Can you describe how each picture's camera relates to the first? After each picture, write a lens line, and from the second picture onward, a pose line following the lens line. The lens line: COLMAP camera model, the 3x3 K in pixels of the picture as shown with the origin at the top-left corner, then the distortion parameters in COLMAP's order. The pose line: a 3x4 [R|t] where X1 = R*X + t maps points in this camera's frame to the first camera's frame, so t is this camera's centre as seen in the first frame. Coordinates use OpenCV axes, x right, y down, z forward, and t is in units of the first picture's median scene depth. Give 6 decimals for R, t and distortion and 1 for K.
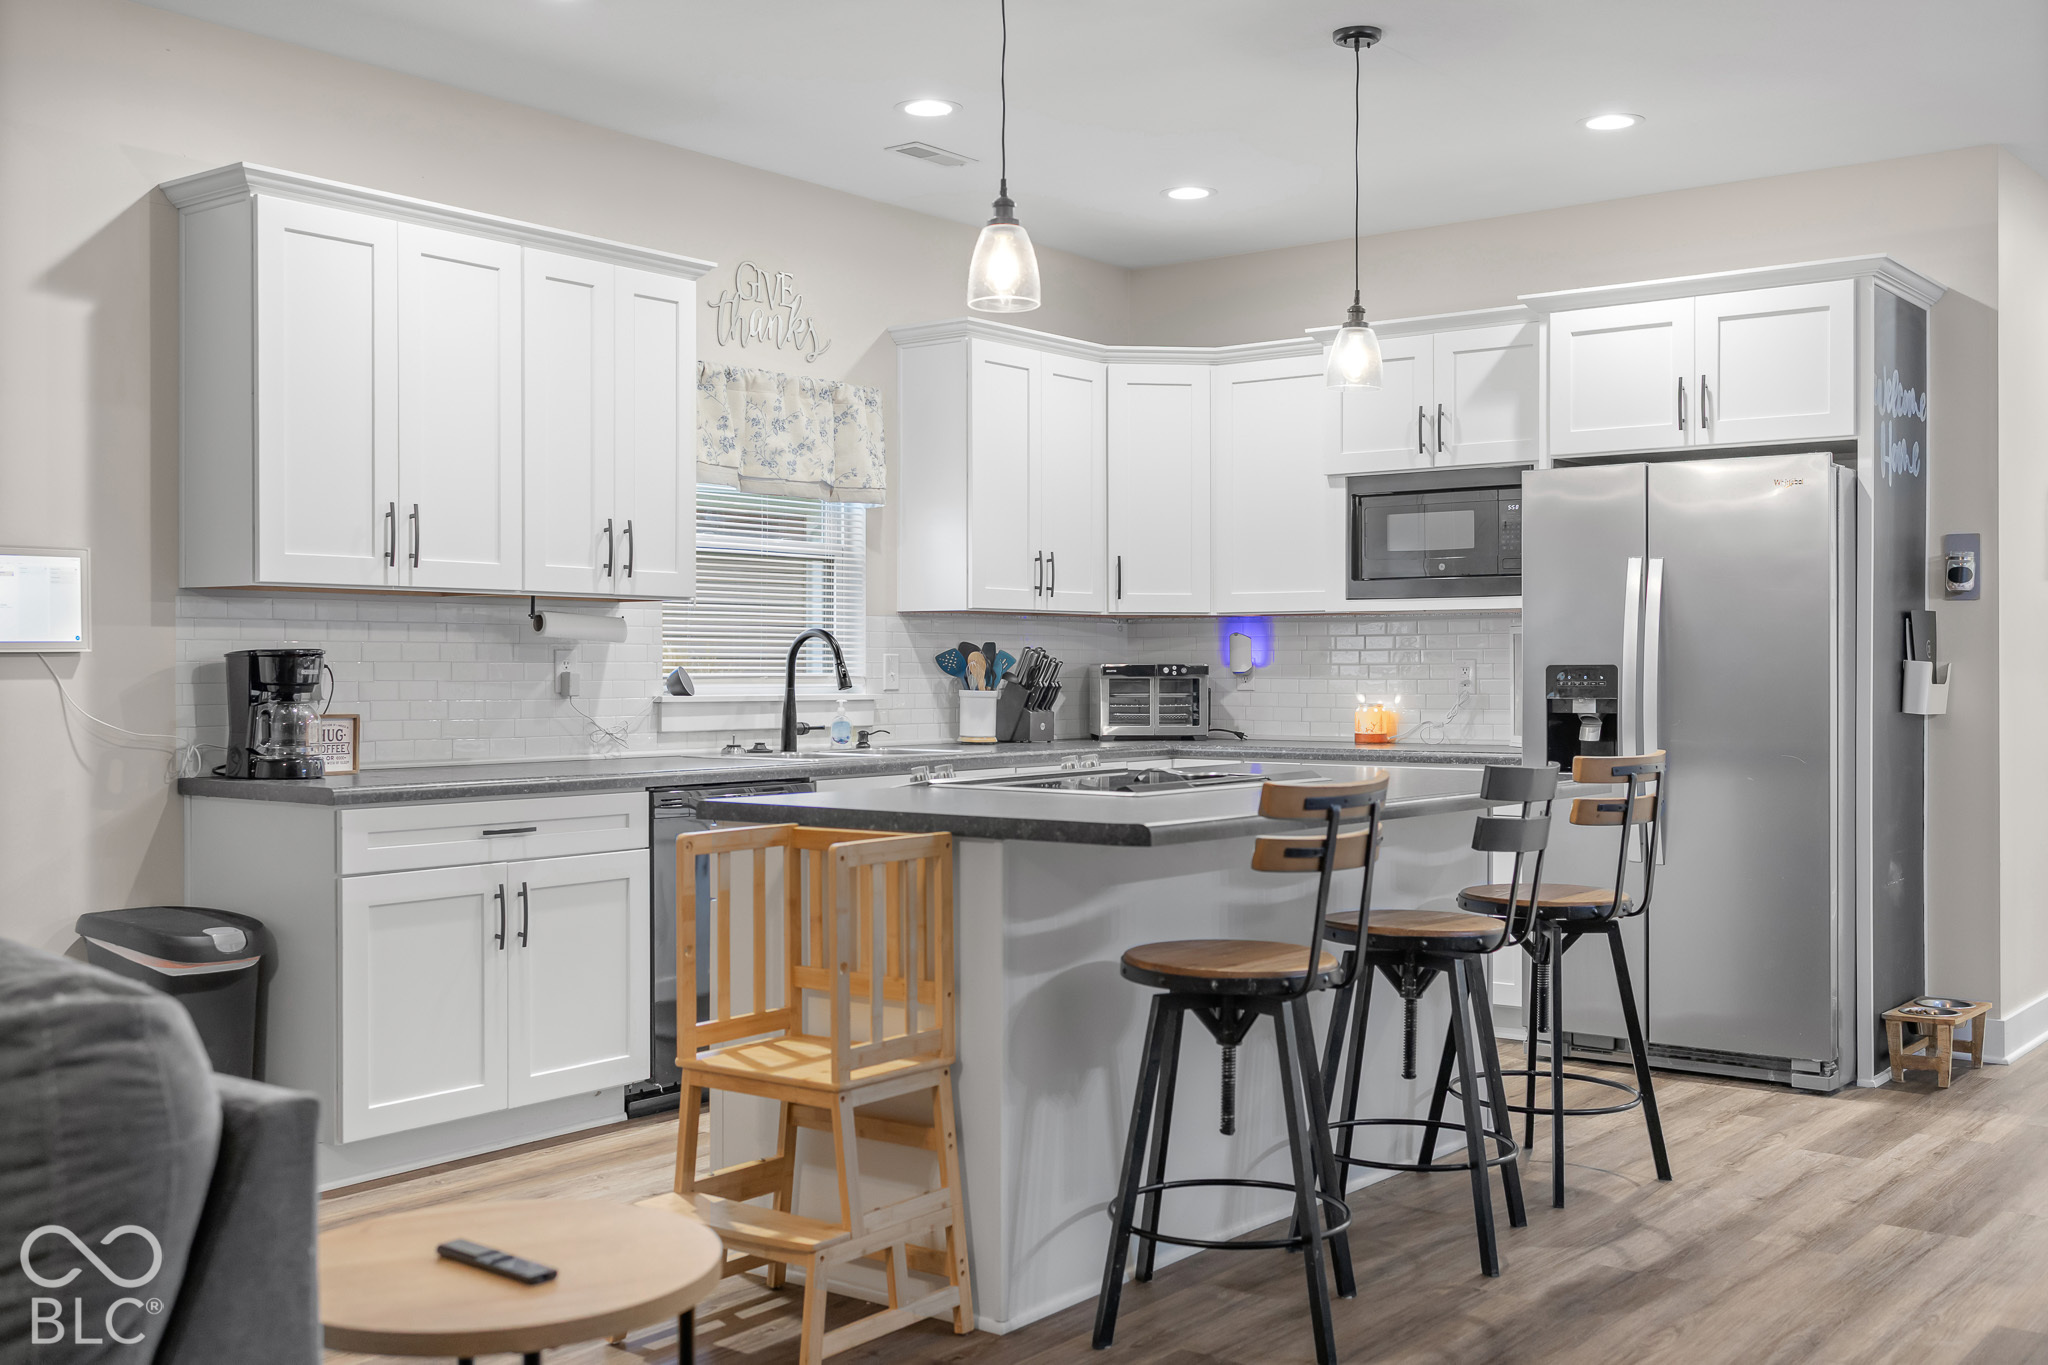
lens RADIAL K [[2047.9, 0, 1029.6], [0, 2047.9, 673.6], [0, 0, 1]] dist [0.014795, -0.014754]
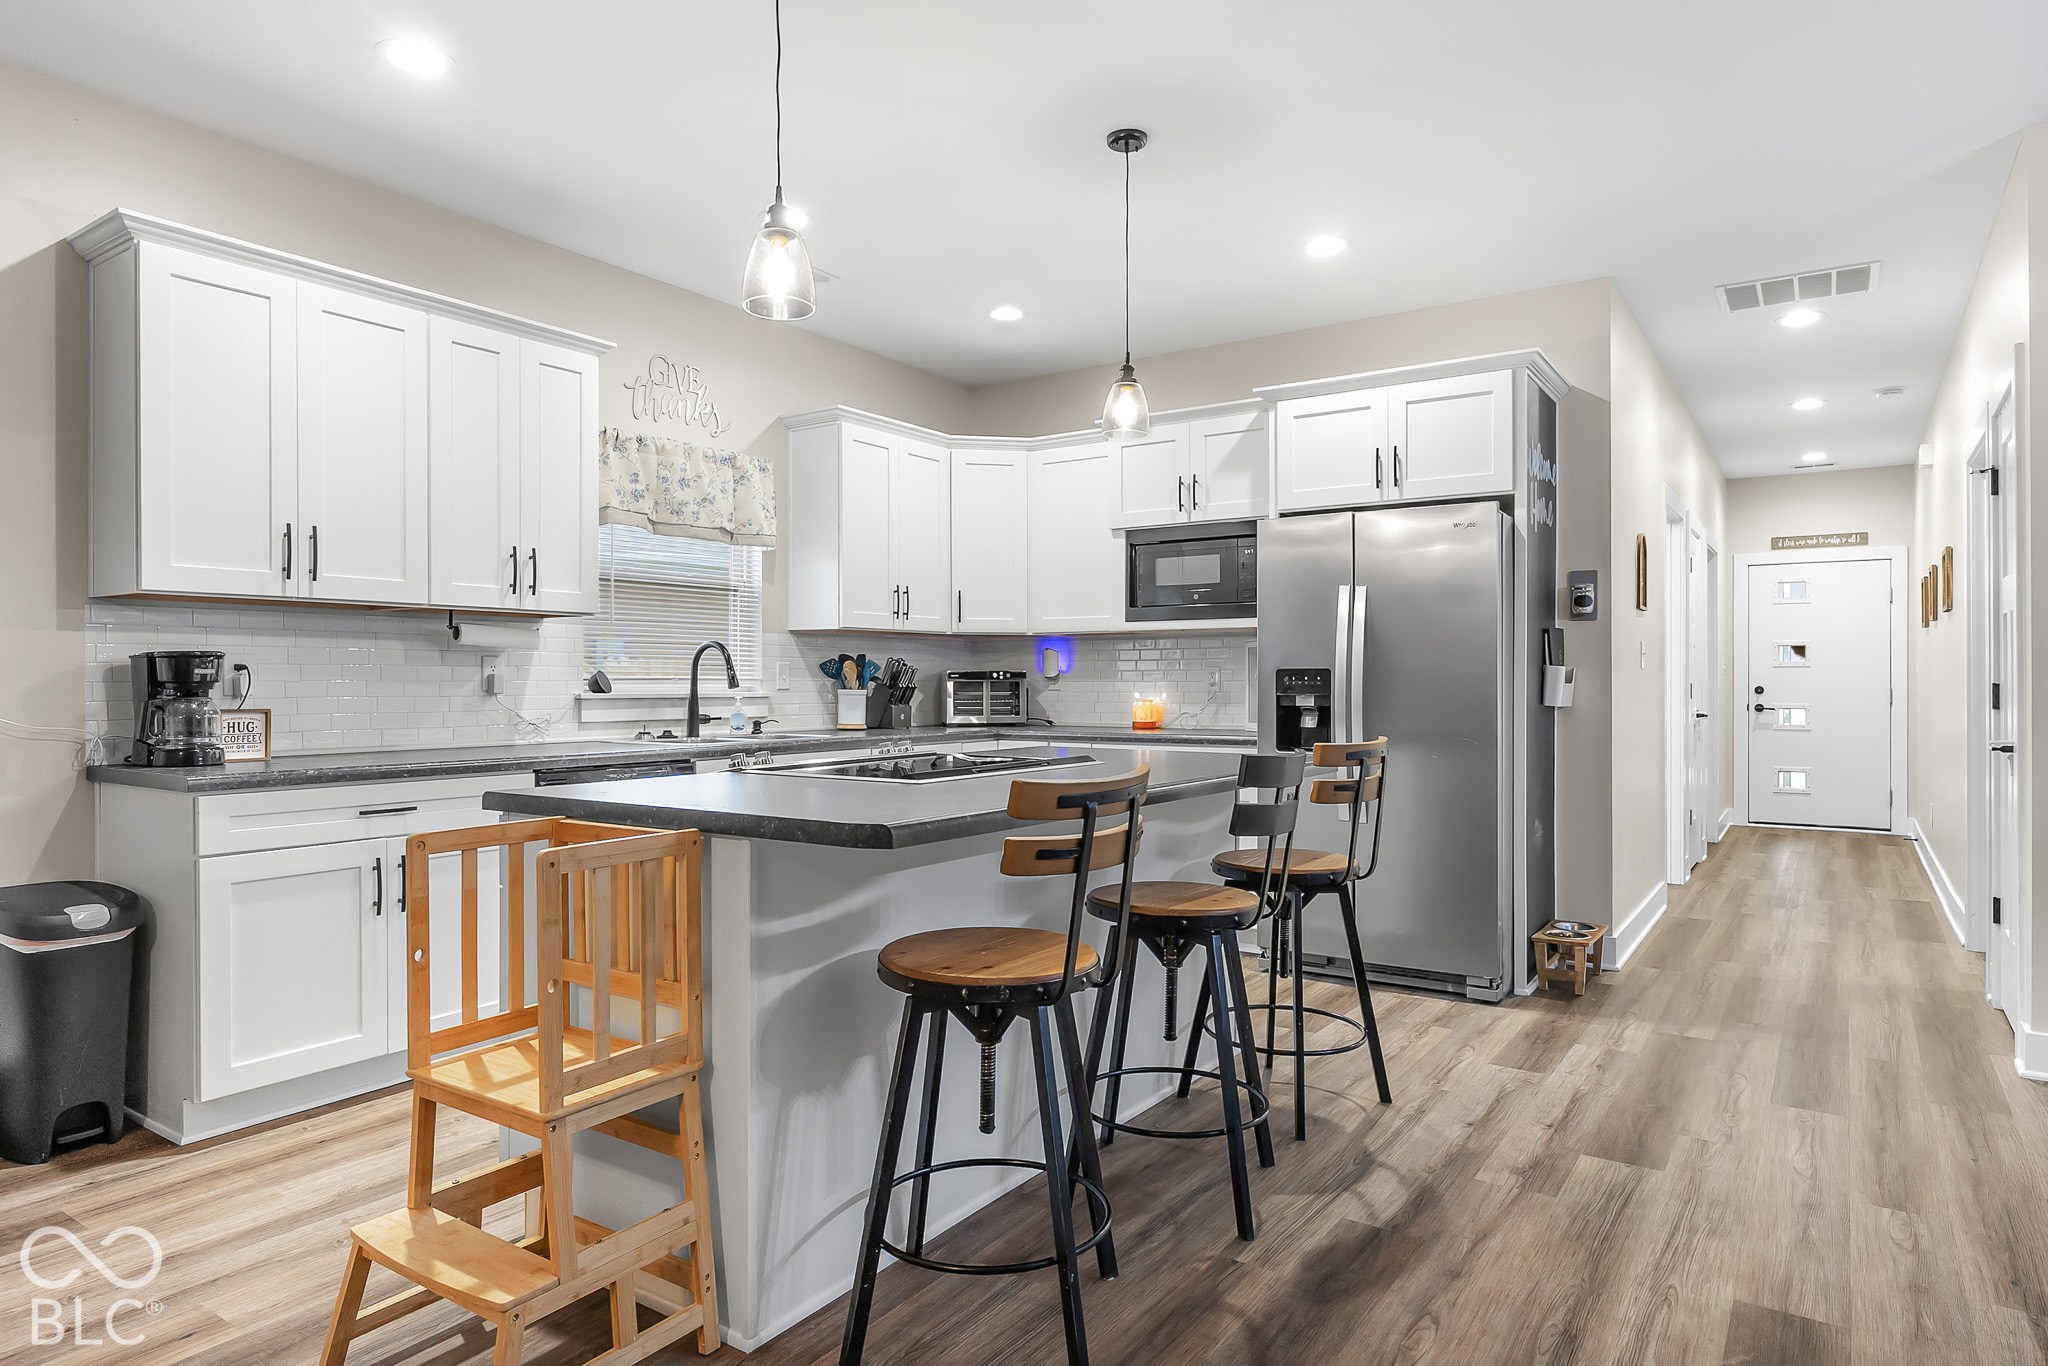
lens RADIAL K [[1190.2, 0, 1024.0], [0, 1190.2, 683.0], [0, 0, 1]] dist [-0.001614, 0.000201]
pose [[0.998304, -0.000684, 0.058215, 0.046490], [0.000737, 0.999999, -0.000903, 0.005016], [-0.058214, 0.000944, 0.998304, 0.244213]]
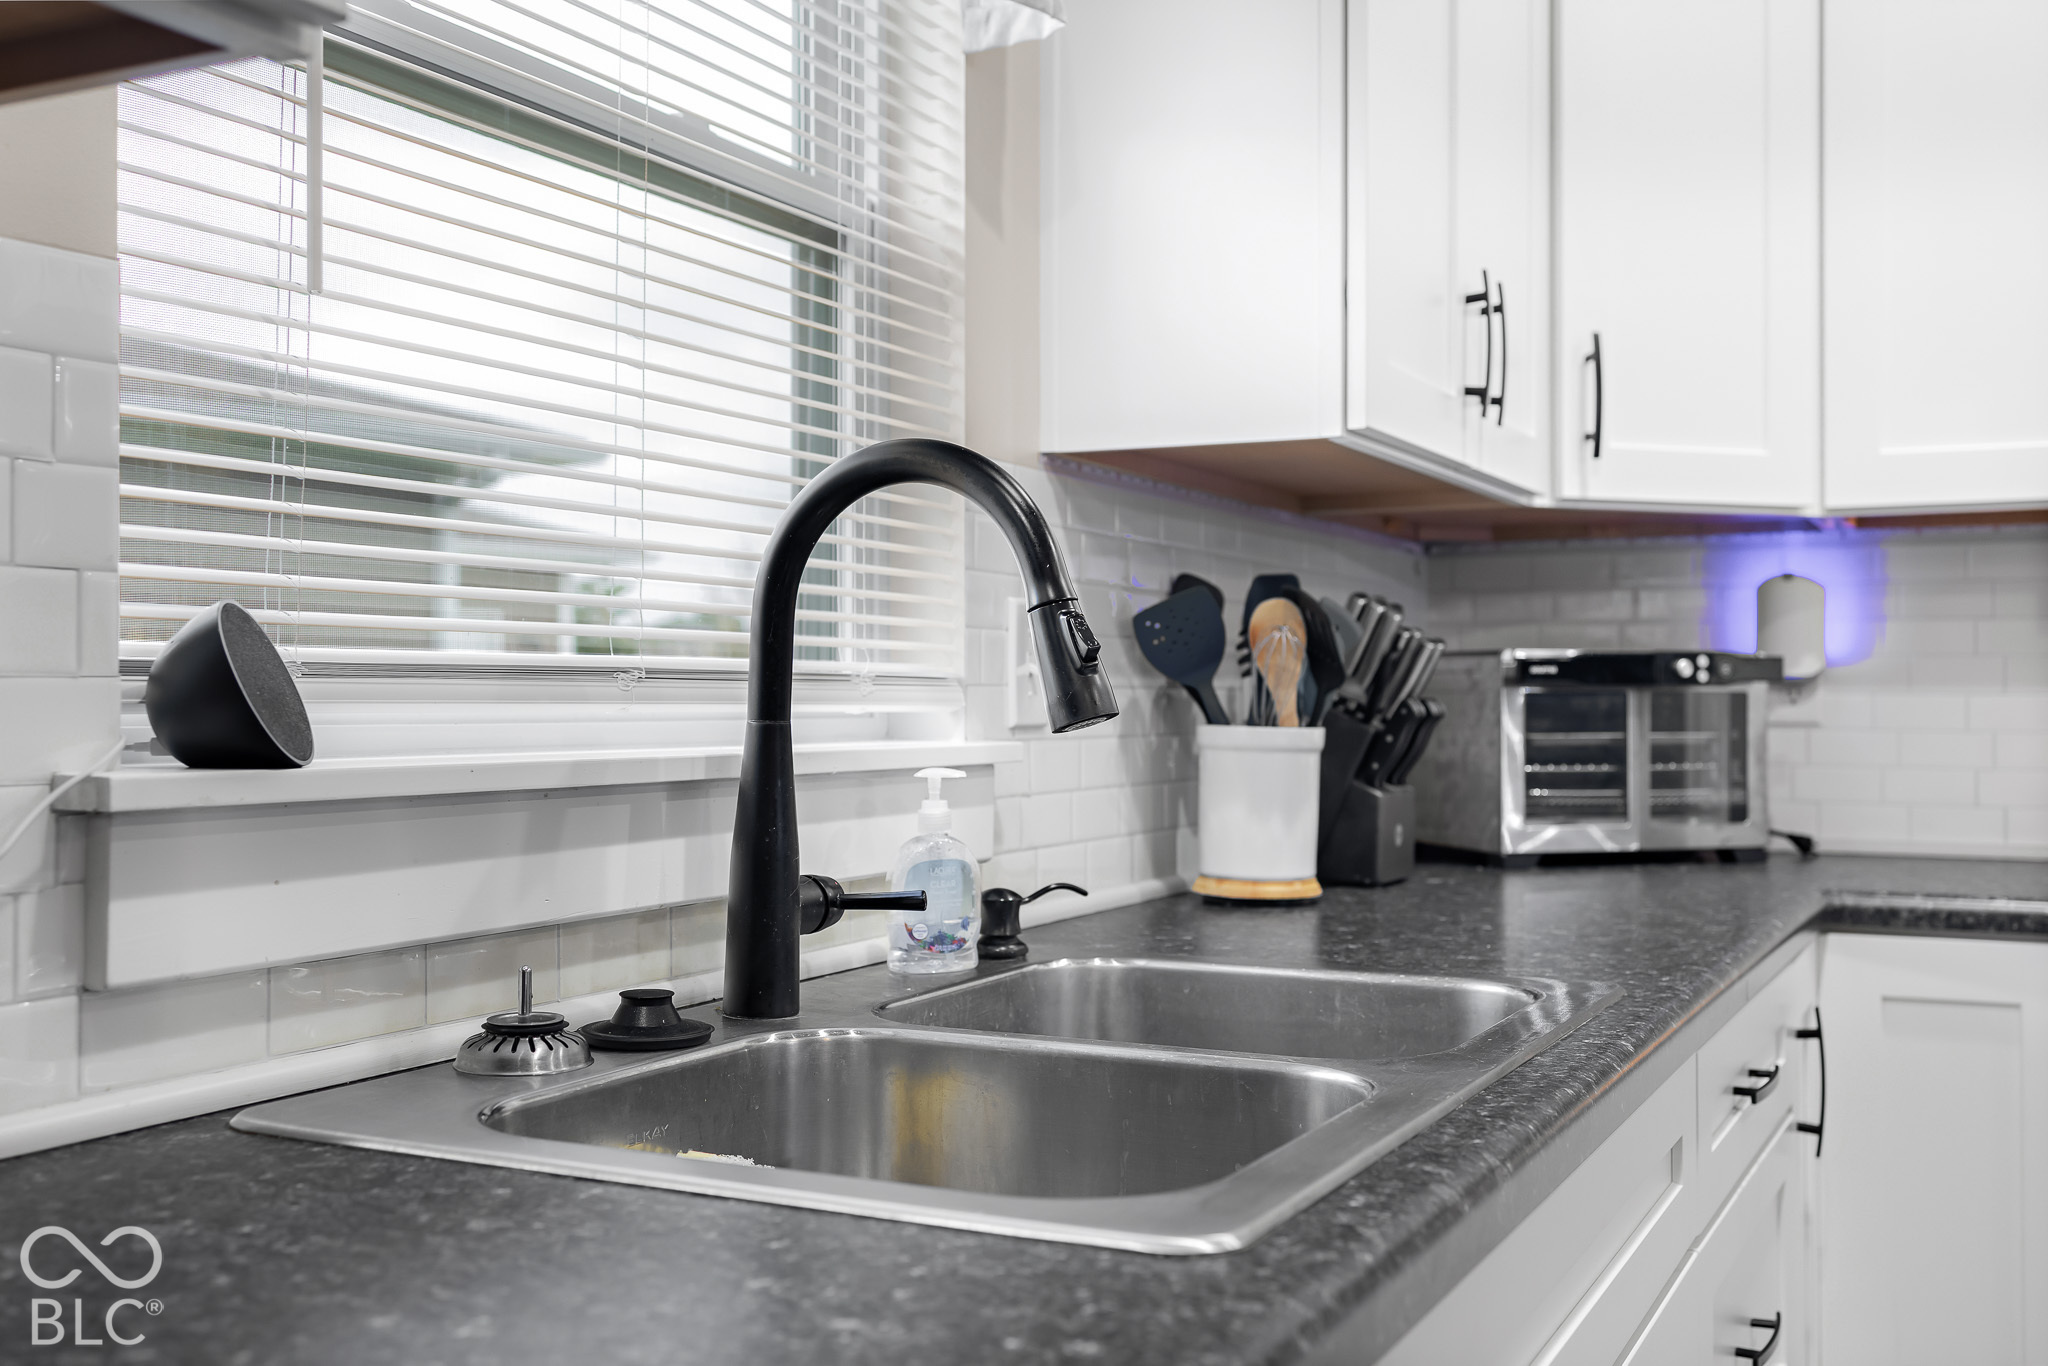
lens RADIAL K [[2047.9, 0, 1029.6], [0, 2047.9, 674.1], [0, 0, 1]] dist [0.014795, -0.014754]
pose [[0.981649, 0.003983, 0.190653, -0.131737], [-0.001624, 0.999920, -0.012524, 0.004658], [-0.190688, 0.011985, 0.981578, 0.784759]]
